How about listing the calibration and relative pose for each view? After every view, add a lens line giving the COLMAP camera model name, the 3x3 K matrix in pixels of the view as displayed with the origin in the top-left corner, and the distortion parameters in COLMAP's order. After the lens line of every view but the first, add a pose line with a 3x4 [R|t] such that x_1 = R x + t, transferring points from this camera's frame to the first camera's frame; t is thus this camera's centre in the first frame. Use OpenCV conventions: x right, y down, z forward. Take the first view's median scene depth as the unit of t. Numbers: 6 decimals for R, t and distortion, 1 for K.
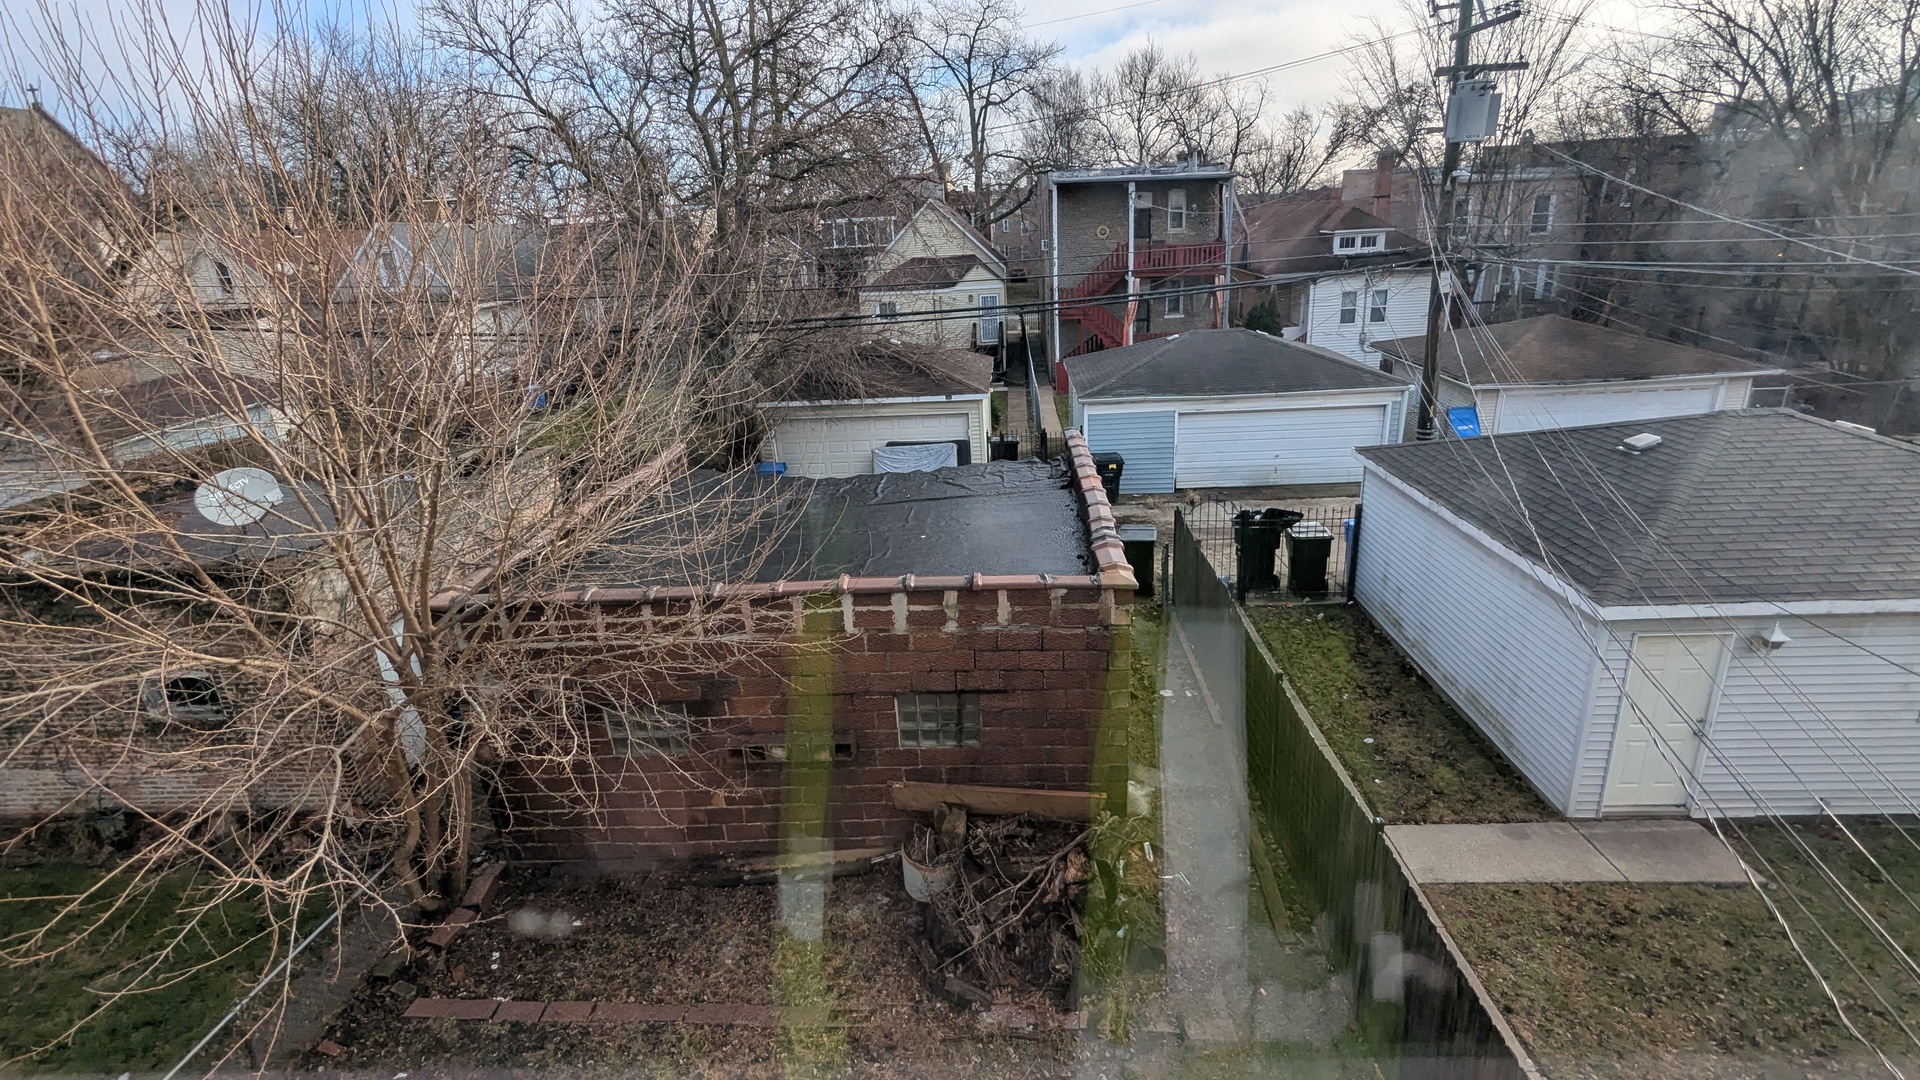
lens RADIAL K [[907.8, 0, 960.6], [0, 907.8, 546.7], [0, 0, 1]] dist [-0.002179, 0.000640]
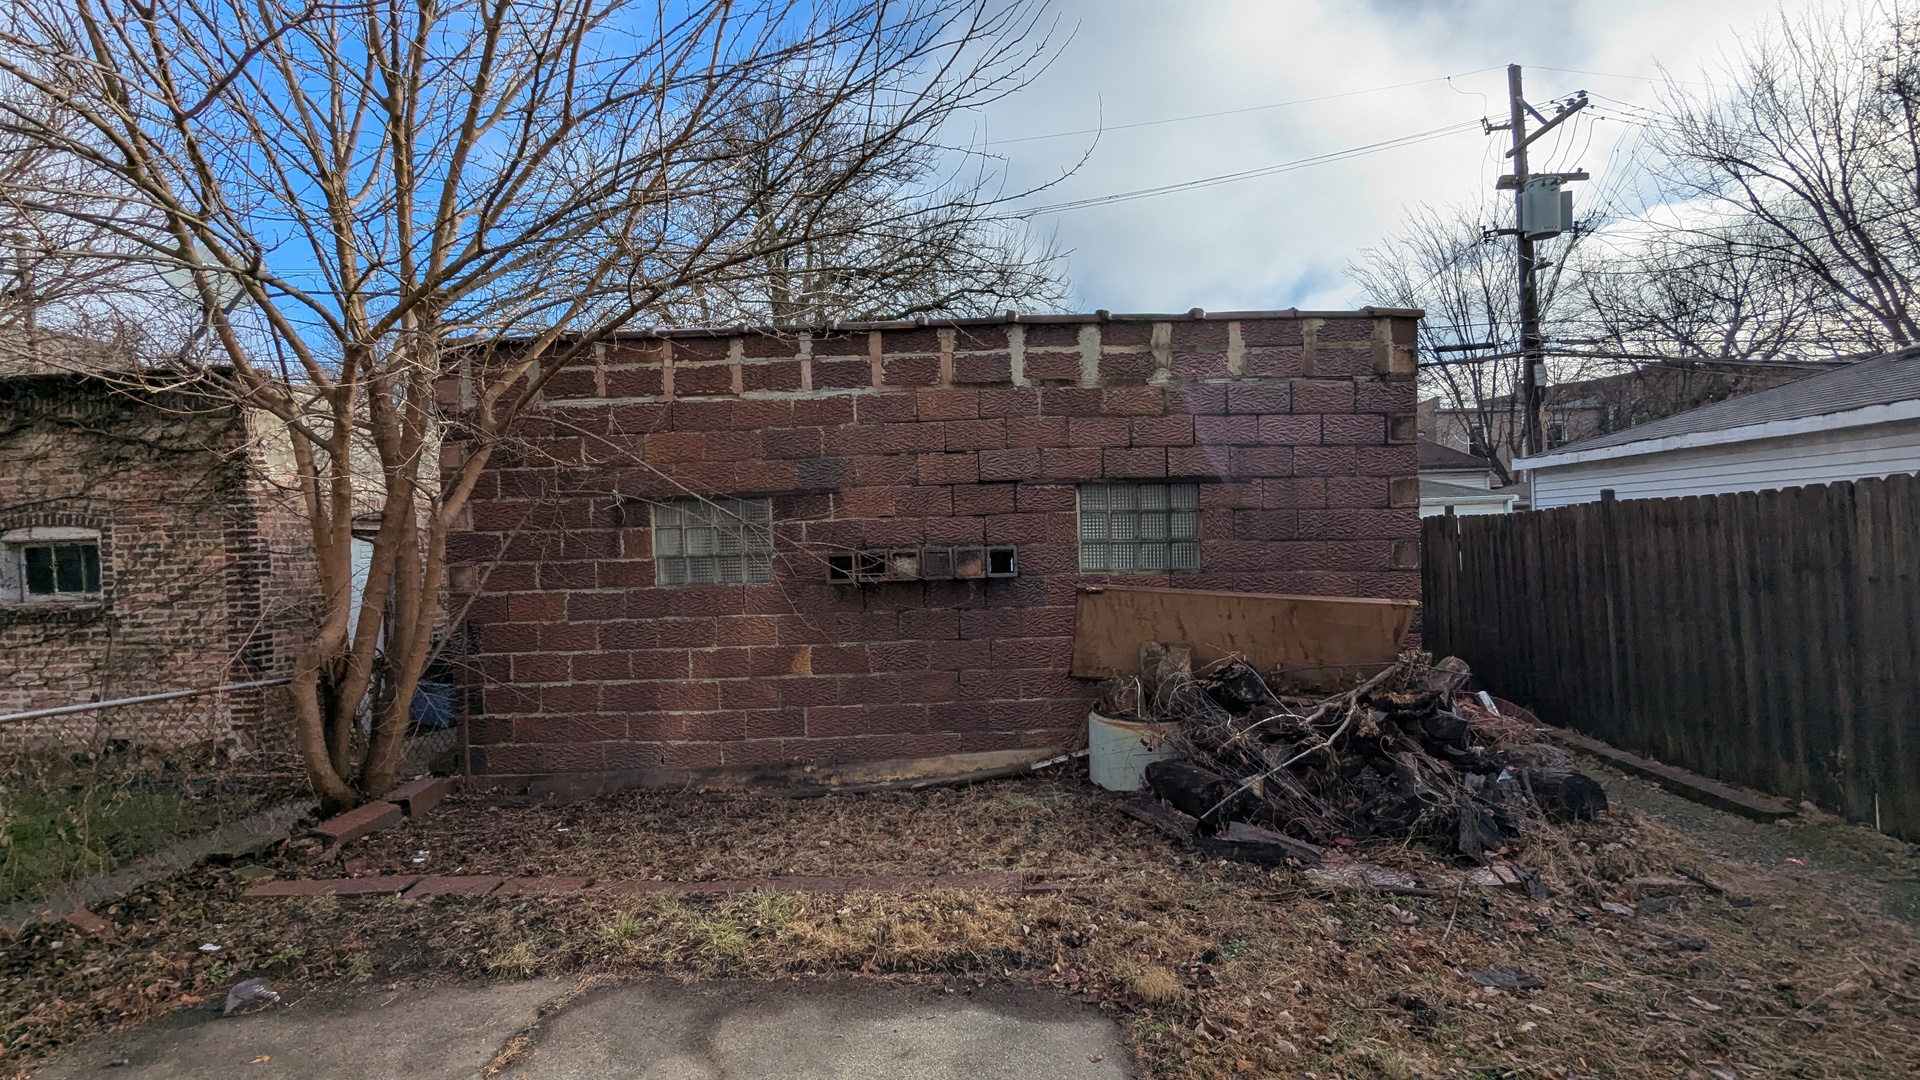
lens RADIAL K [[907.8, 0, 964.5], [0, 907.8, 535.4], [0, 0, 1]] dist [-0.002179, 0.000640]
pose [[0.999785, 0.020579, 0.002602, -0.164644], [-0.018661, 0.947123, -0.320328, 0.437182], [-0.009056, 0.320211, 0.947303, 0.367266]]
